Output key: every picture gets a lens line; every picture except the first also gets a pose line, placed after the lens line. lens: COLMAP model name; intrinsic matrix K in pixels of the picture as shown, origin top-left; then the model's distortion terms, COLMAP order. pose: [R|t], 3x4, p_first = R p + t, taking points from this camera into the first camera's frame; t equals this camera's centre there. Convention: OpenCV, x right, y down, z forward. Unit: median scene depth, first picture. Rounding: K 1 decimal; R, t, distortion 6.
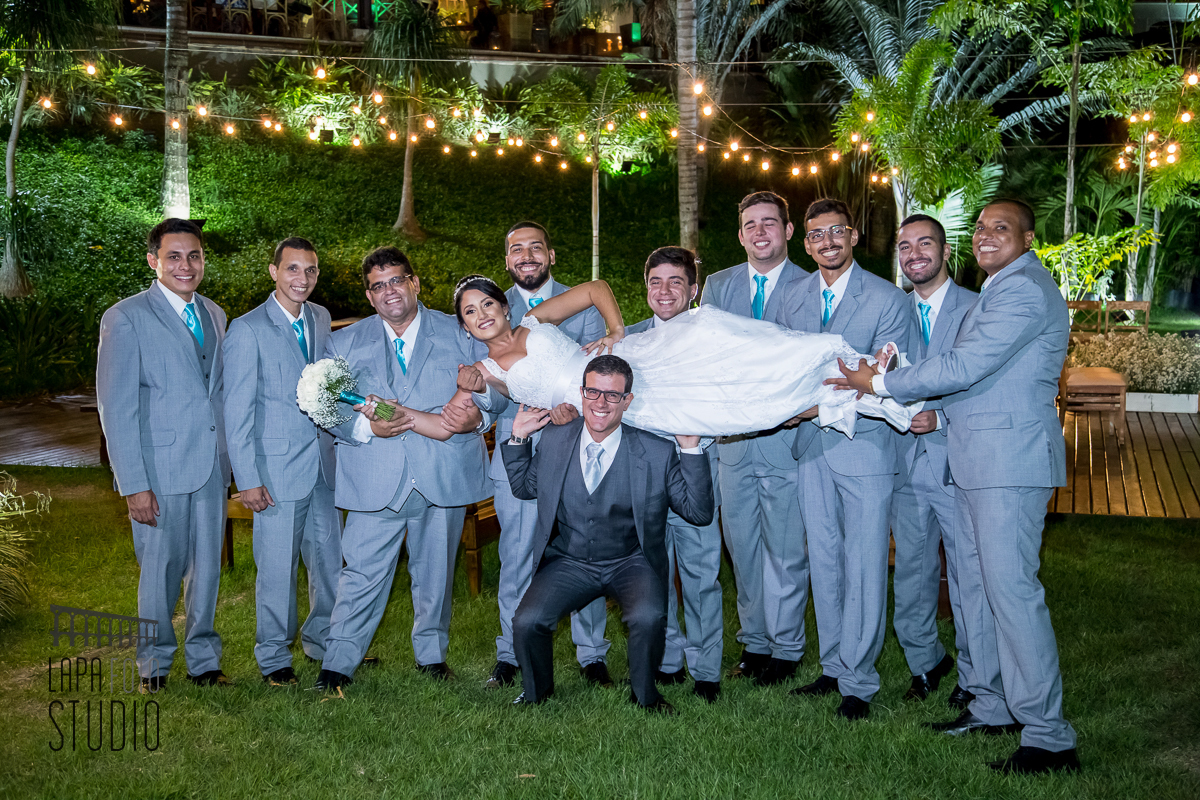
lens RADIAL K [[1673.8, 0, 600.0], [0, 1673.8, 400.0], [0, 0, 1]] dist [0.213813, 0.038983]
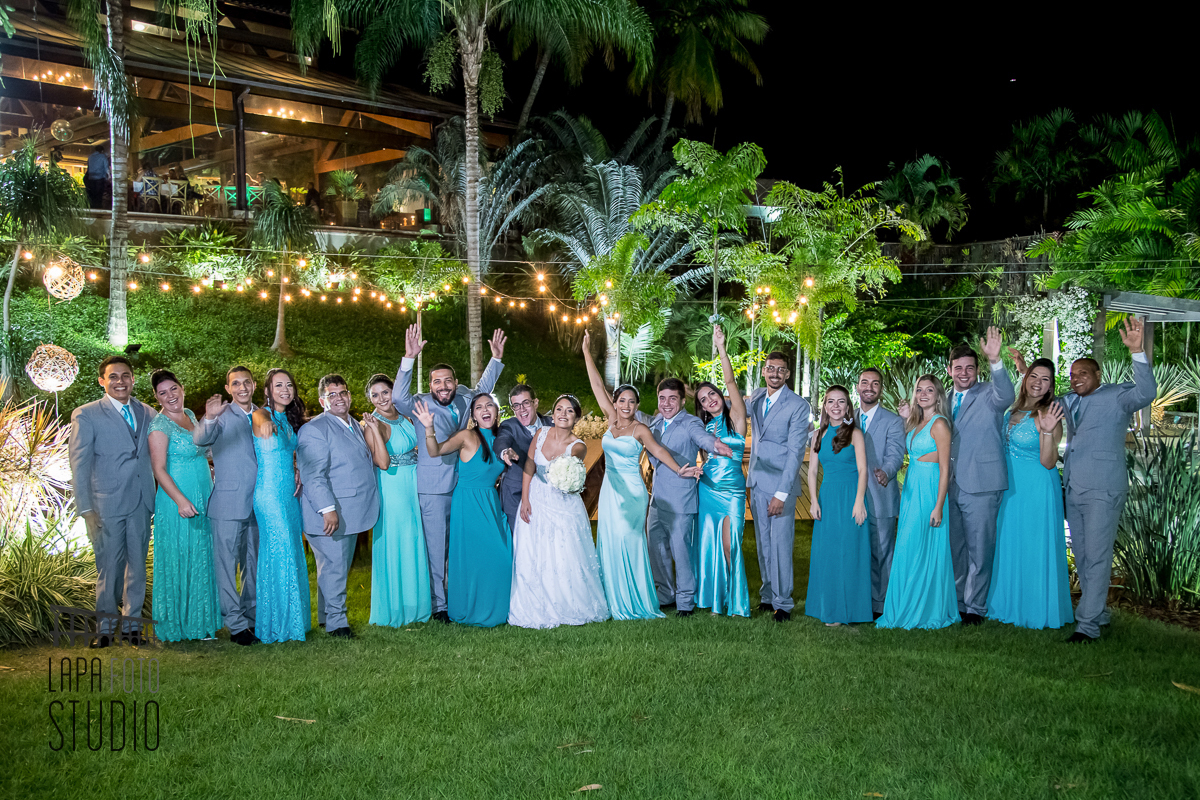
lens RADIAL K [[1673.8, 0, 600.0], [0, 1673.8, 400.0], [0, 0, 1]] dist [0.213813, 0.038983]
pose [[0.963396, -0.011852, 0.267820, -0.241239], [0.025440, 0.998556, -0.047322, 0.017245], [-0.266872, 0.052403, 0.962306, -0.464654]]
